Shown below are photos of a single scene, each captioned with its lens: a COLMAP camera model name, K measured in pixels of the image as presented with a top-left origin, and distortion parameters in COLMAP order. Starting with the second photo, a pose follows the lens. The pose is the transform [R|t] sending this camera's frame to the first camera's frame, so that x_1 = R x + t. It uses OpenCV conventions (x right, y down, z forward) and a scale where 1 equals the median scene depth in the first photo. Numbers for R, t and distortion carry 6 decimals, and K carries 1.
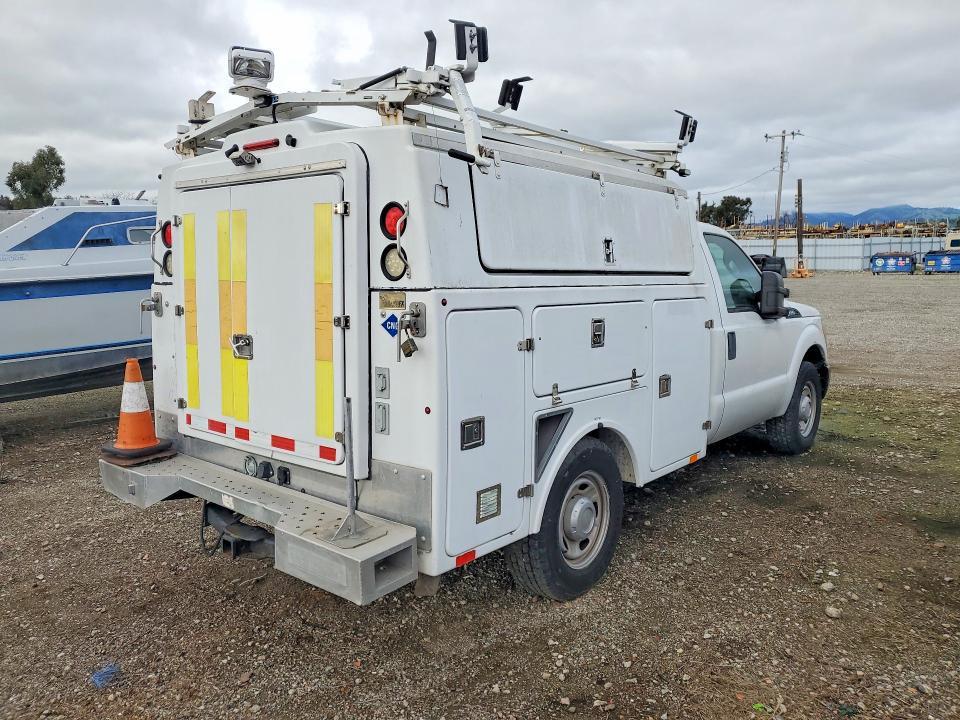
lens RADIAL K [[757.2, 0, 480.0], [0, 757.2, 346.2], [0, 0, 1]] dist [0.008808, 0.004116]
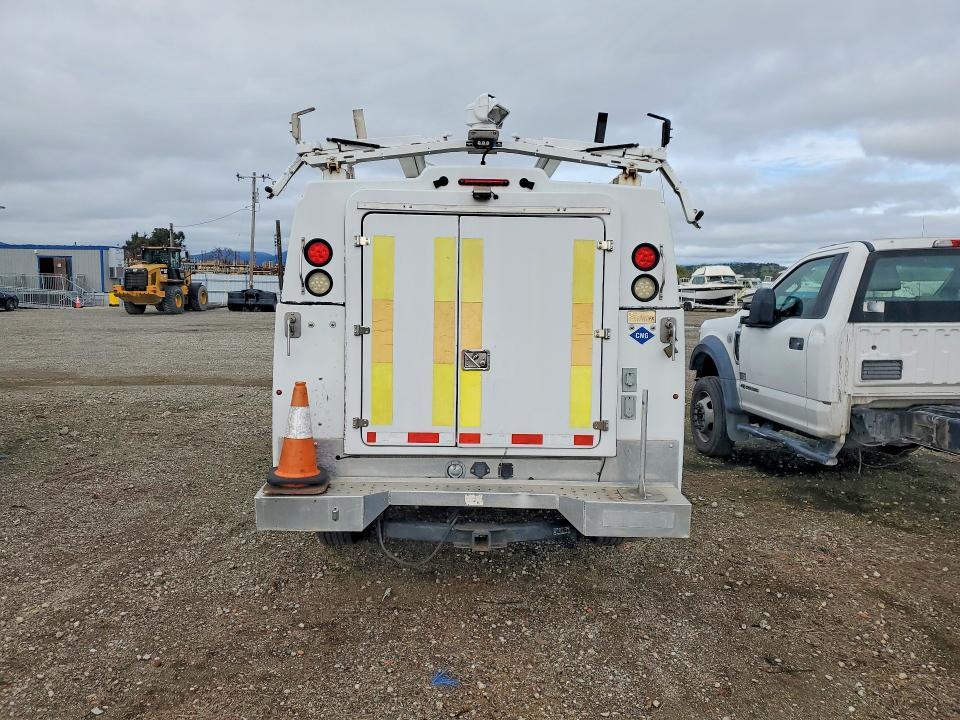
lens RADIAL K [[754.0, 0, 480.0], [0, 754.0, 360.0], [0, 0, 1]] dist [0.030660, 0.000019]
pose [[0.753838, -0.035222, 0.656116, -1.113118], [0.053018, 0.998567, -0.007308, 0.010012], [-0.654918, 0.040295, 0.754625, 0.169028]]
